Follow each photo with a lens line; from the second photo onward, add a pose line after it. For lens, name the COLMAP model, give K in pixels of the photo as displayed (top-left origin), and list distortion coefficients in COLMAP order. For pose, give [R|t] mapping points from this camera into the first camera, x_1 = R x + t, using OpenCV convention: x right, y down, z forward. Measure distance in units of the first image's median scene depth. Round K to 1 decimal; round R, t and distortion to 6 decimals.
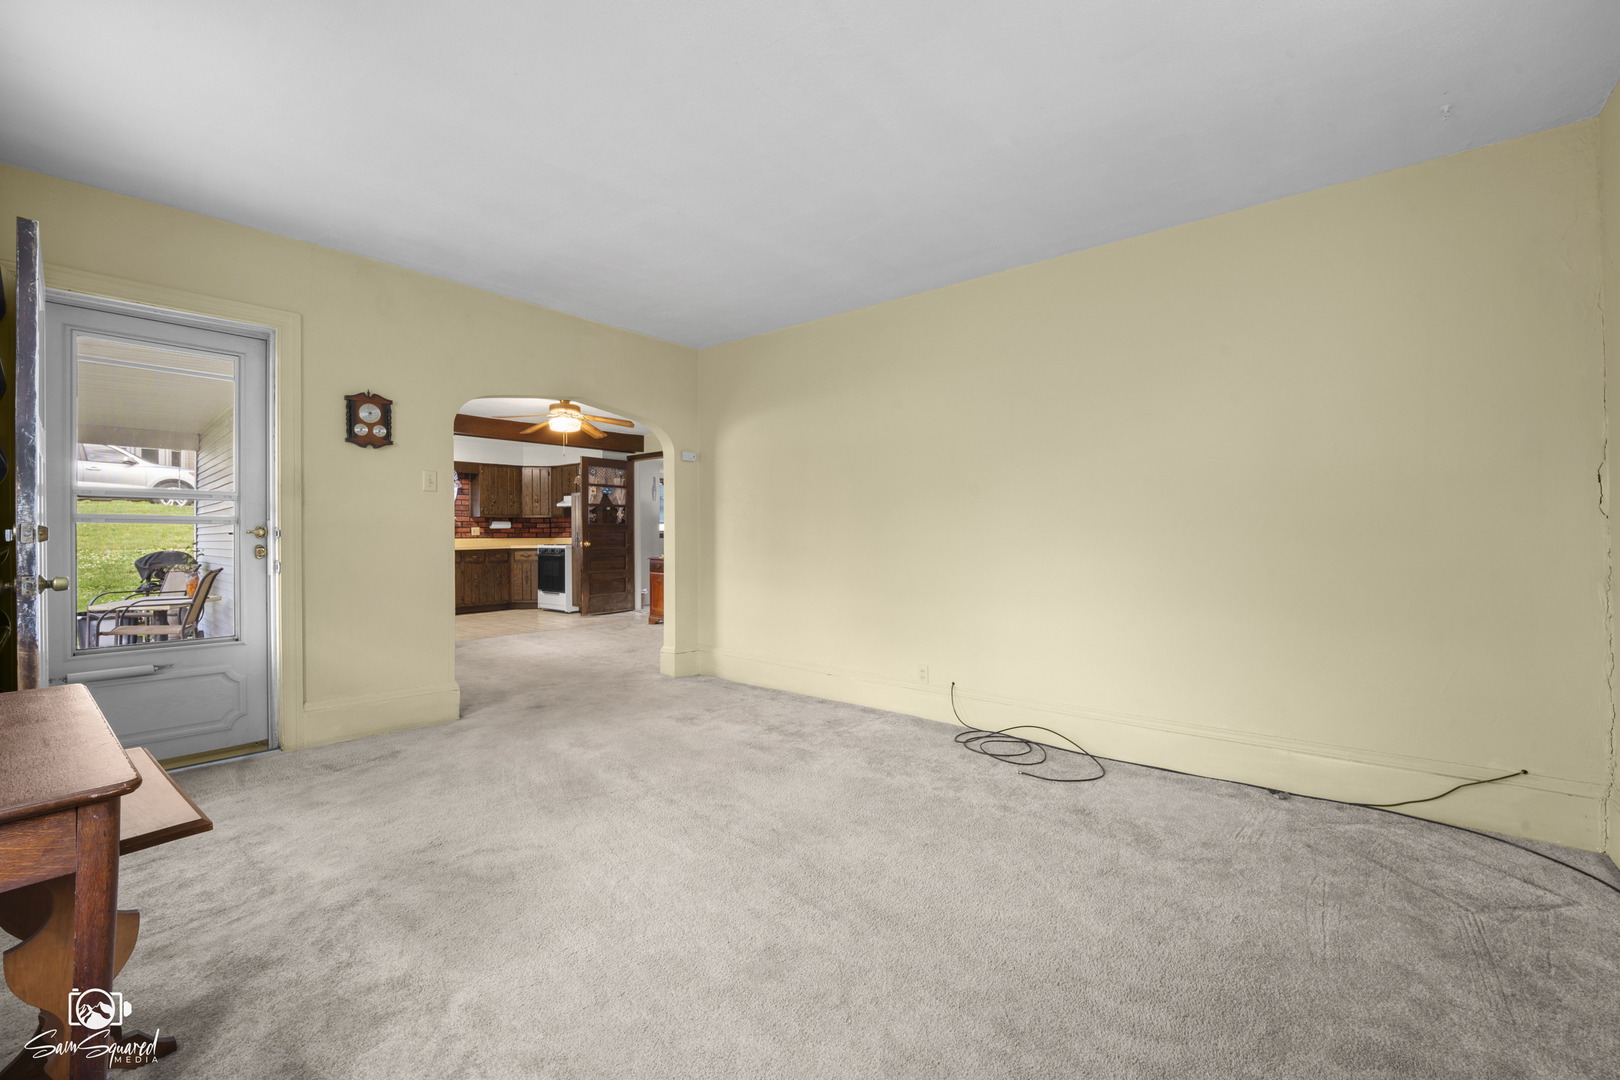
lens RADIAL K [[666.2, 0, 813.1], [0, 666.2, 534.8], [0, 0, 1]] dist [-0.009651, -0.002496]
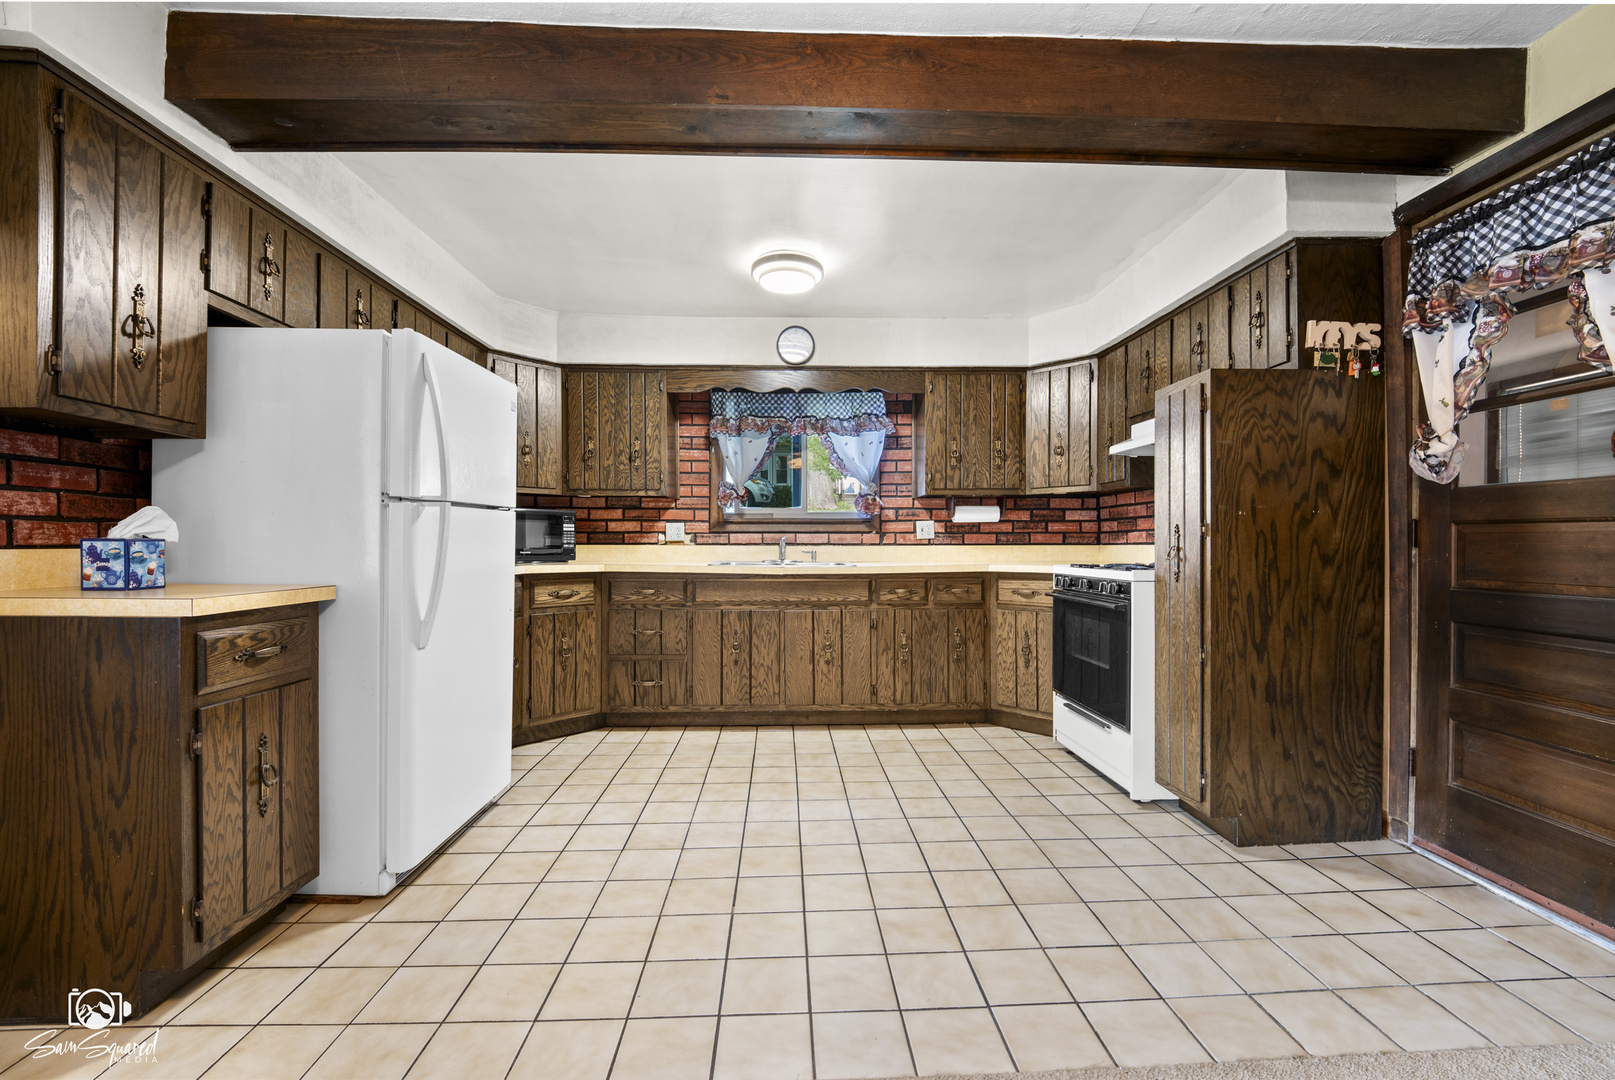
lens RADIAL K [[664.2, 0, 804.5], [0, 664.2, 546.9], [0, 0, 1]] dist [-0.009651, -0.002496]
pose [[0.675128, 0.007038, -0.737667, -0.239358], [0.000673, 0.999948, 0.010156, 0.001791], [0.737700, -0.007353, 0.675089, 0.654149]]
